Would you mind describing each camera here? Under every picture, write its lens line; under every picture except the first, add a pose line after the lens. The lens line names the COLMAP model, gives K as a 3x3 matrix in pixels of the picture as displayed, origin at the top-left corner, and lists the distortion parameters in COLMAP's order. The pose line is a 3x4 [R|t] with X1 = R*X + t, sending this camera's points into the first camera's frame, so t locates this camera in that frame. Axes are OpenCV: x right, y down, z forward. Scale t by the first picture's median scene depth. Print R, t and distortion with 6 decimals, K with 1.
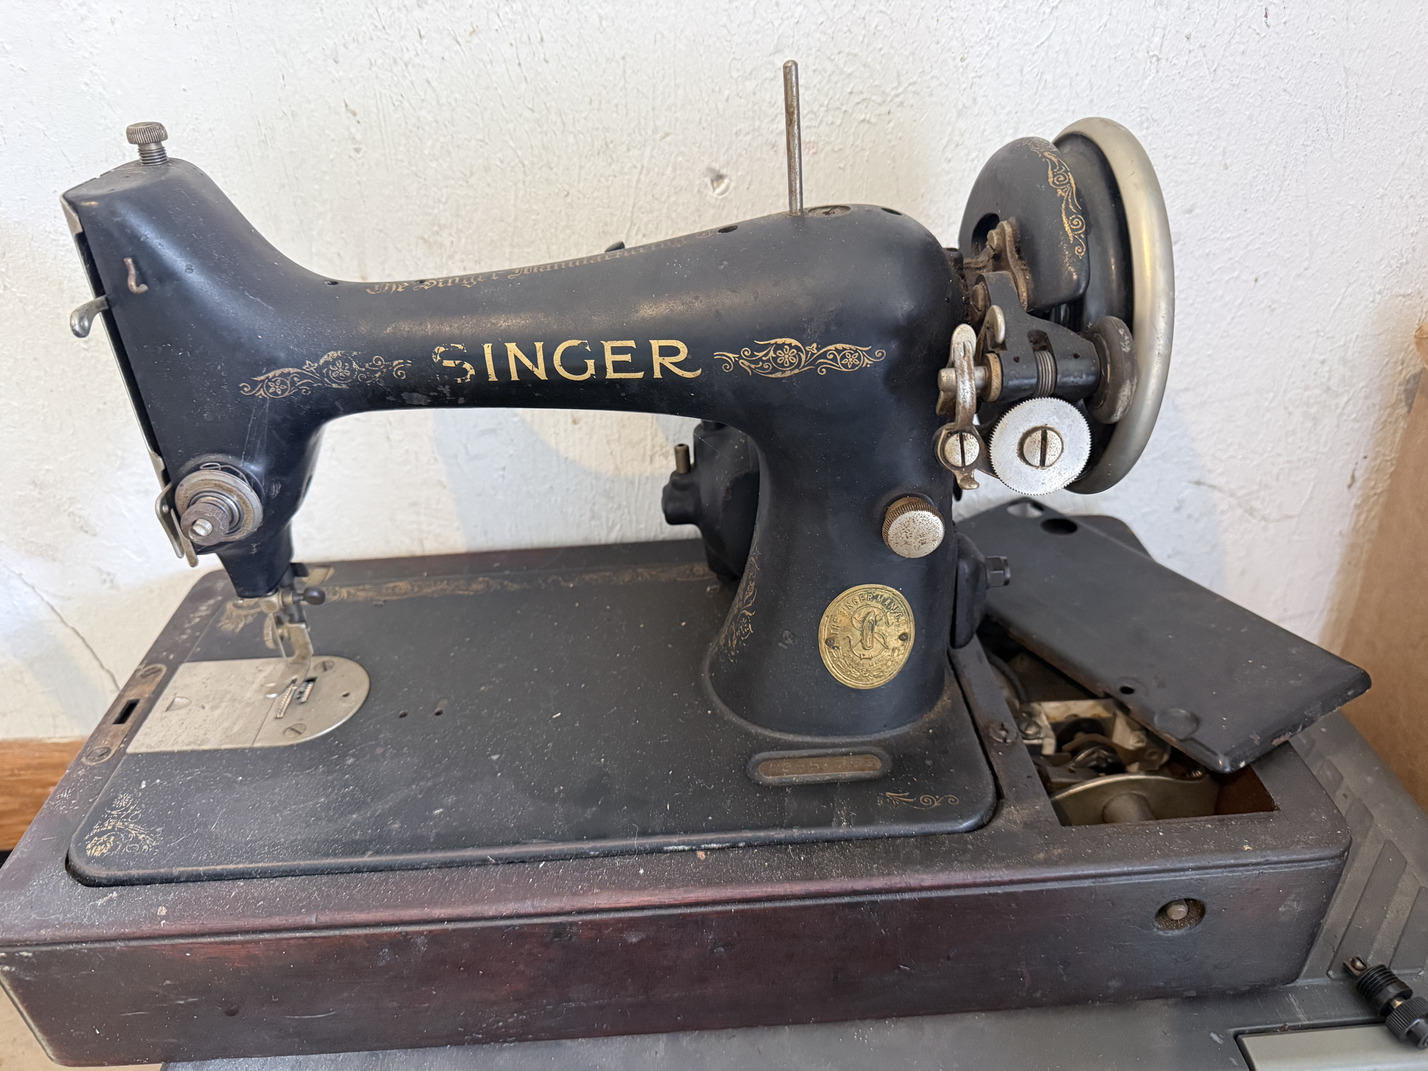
lens RADIAL K [[1011.7, 0, 716.9], [0, 1011.7, 545.4], [0, 0, 1]] dist [-0.025035, -0.013747]
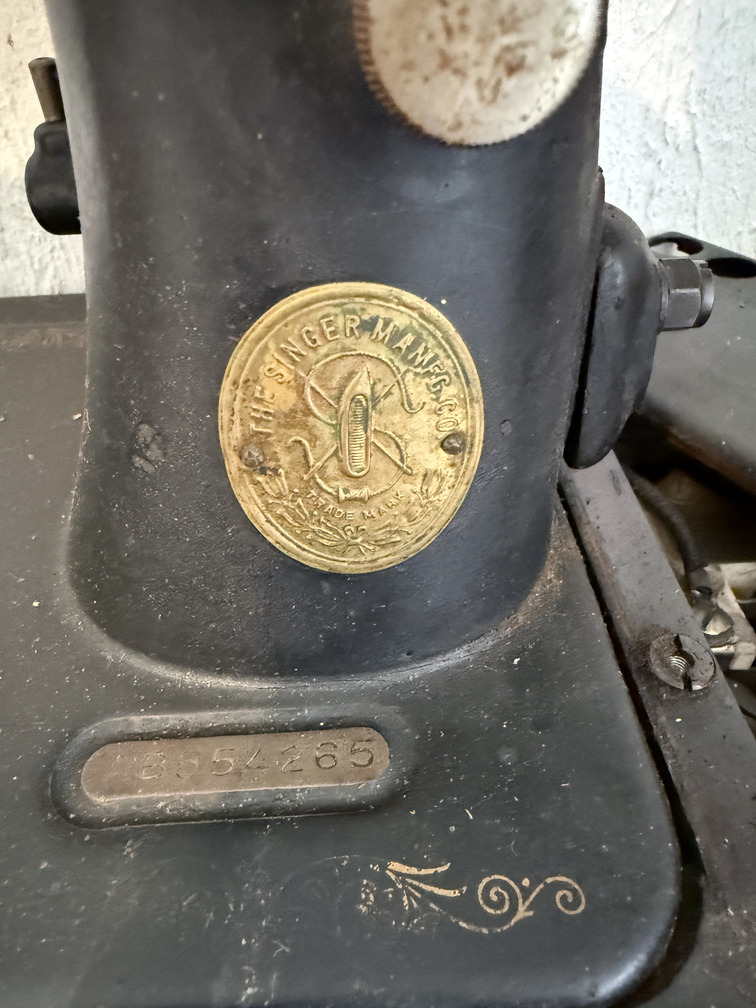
lens RADIAL K [[714.1, 0, 377.2], [0, 714.1, 501.8], [0, 0, 1]] dist [-0.025035, -0.013747]
pose [[0.999885, 0.002882, 0.014857, 0.148906], [-0.005514, 0.983597, 0.180296, 0.063035], [-0.014094, -0.180357, 0.983500, 0.719016]]
